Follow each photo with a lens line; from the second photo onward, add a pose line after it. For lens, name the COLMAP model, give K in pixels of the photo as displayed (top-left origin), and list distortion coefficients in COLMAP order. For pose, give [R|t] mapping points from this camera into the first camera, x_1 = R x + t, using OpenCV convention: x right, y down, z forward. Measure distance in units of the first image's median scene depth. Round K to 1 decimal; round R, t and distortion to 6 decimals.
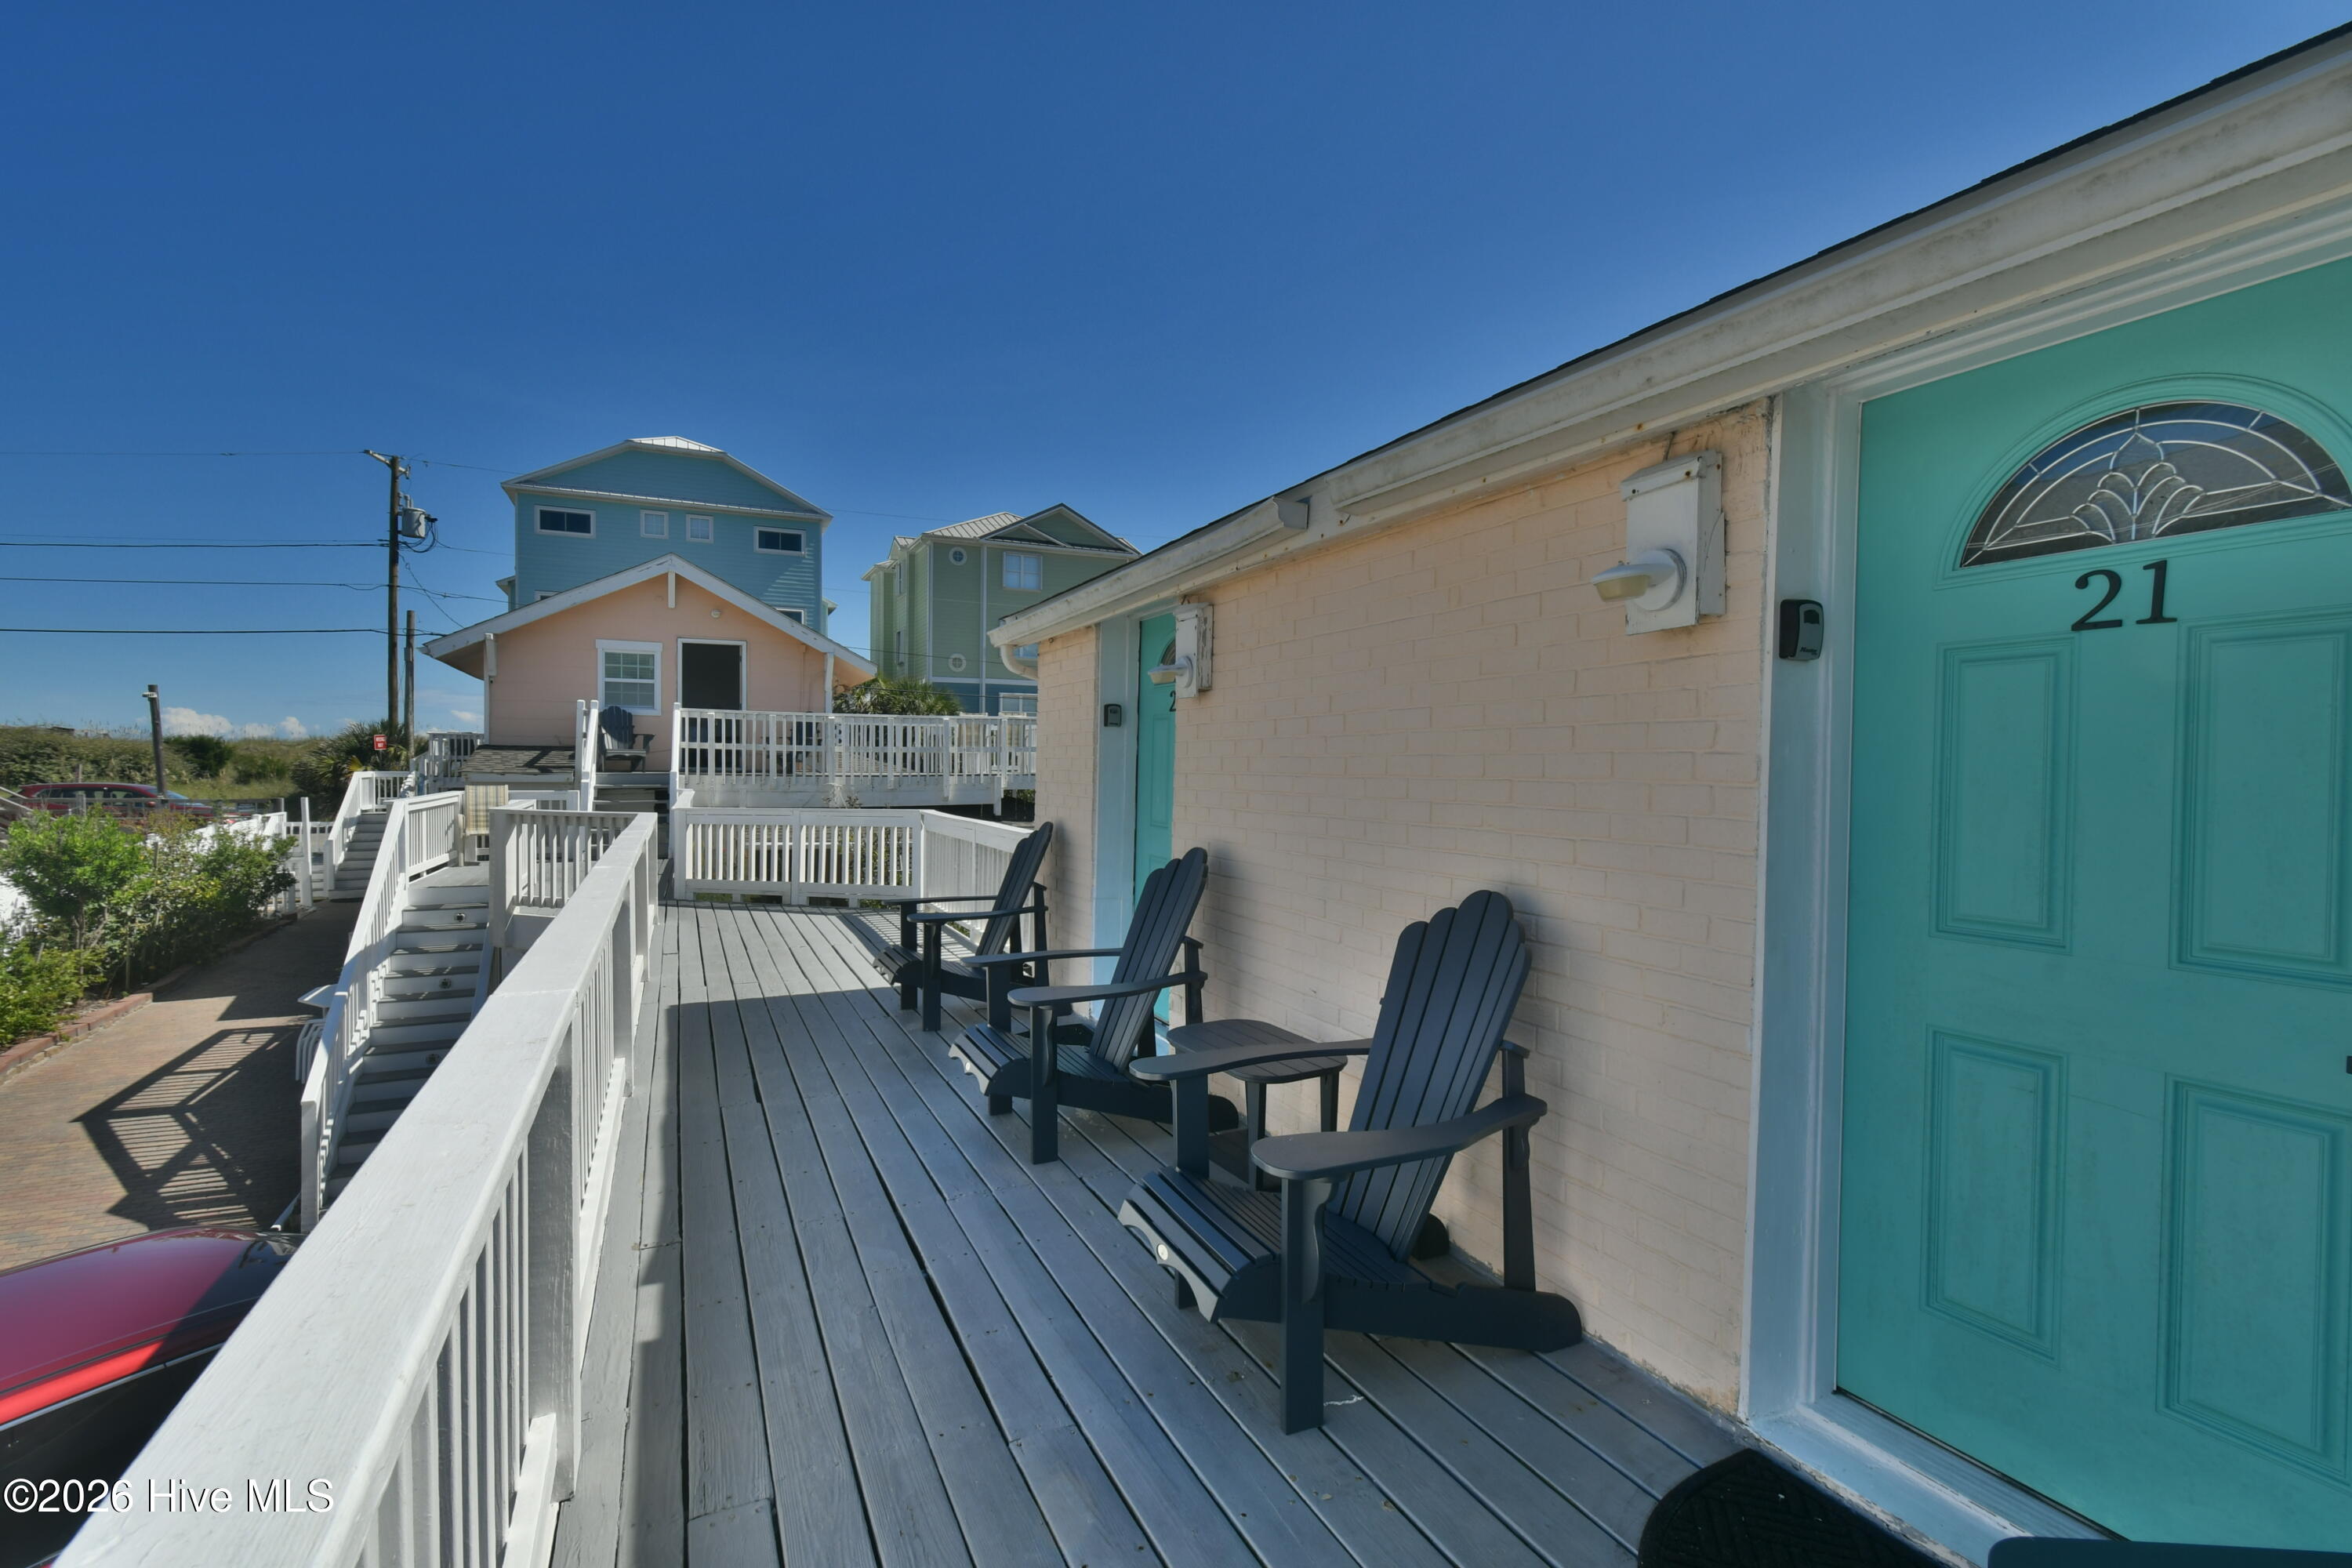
lens RADIAL K [[1042.6, 0, 1181.3], [0, 1042.6, 789.2], [0, 0, 1]] dist [0.000436, 0.000079]
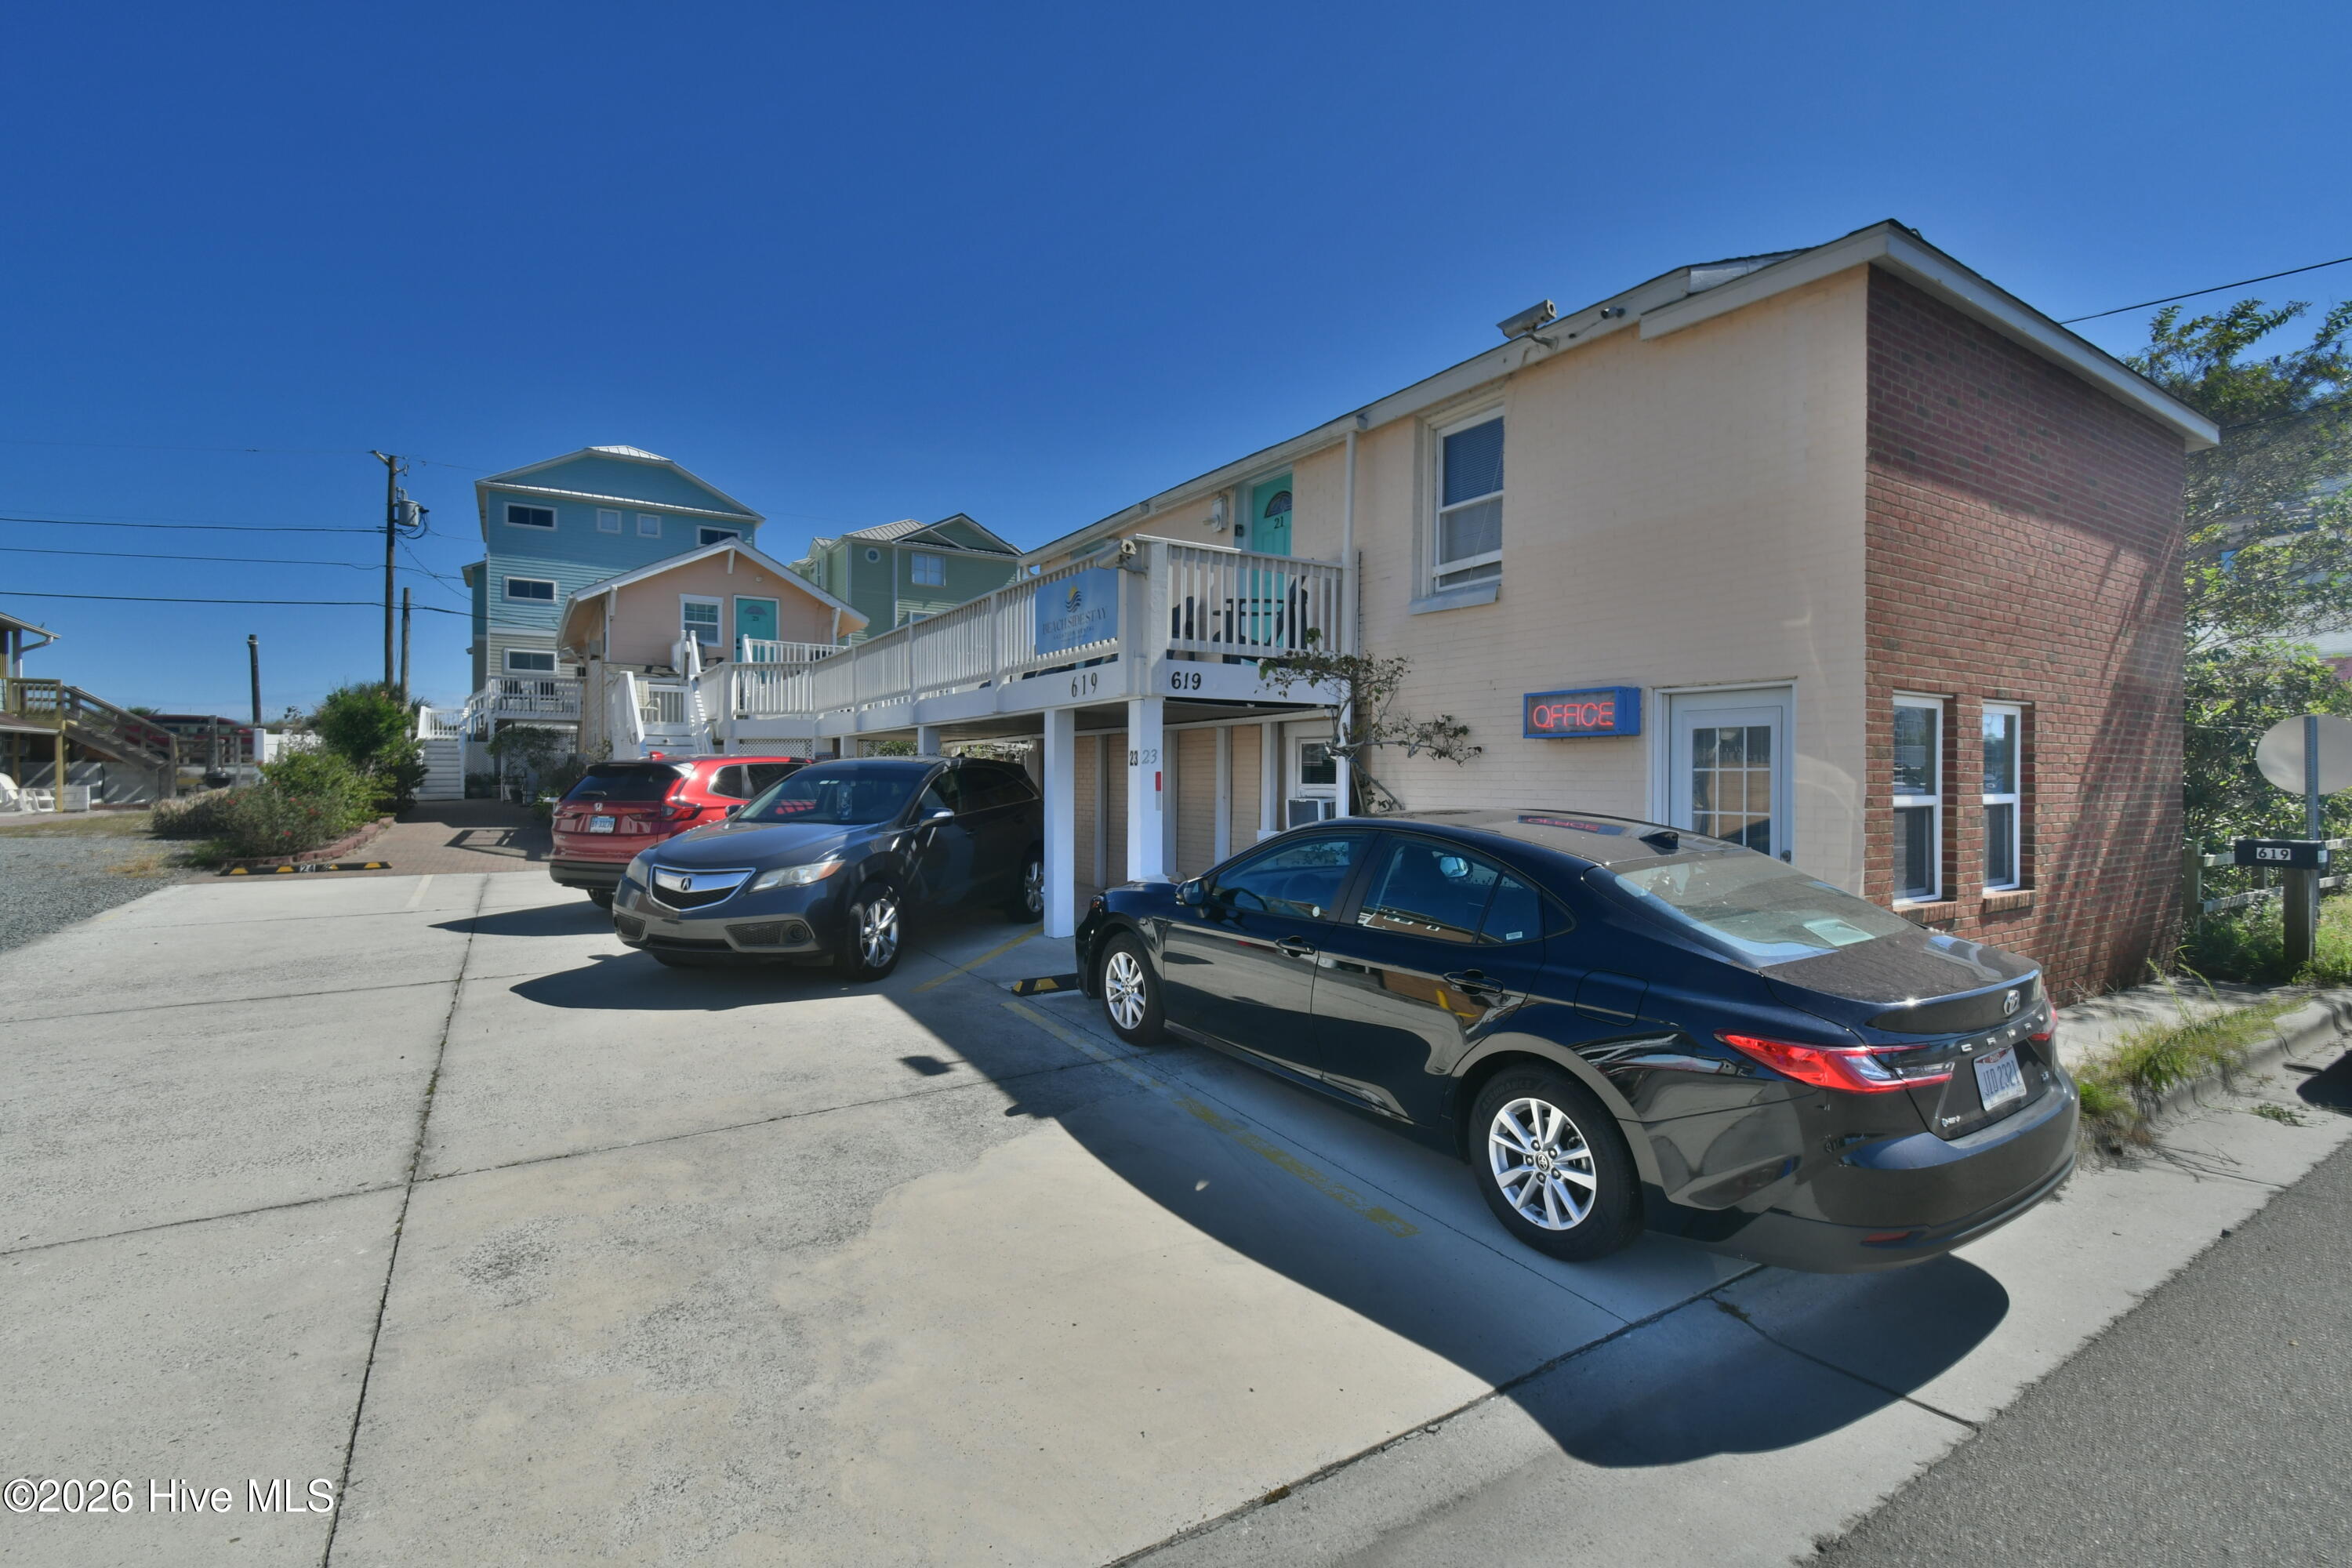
lens RADIAL K [[1042.6, 0, 1173.3], [0, 1042.6, 777.2], [0, 0, 1]] dist [0.000436, 0.000079]
pose [[0.993351, -0.001438, 0.115119, -0.020416], [0.004455, 0.999653, -0.025954, 0.073706], [-0.115042, 0.026295, 0.993013, -0.249404]]
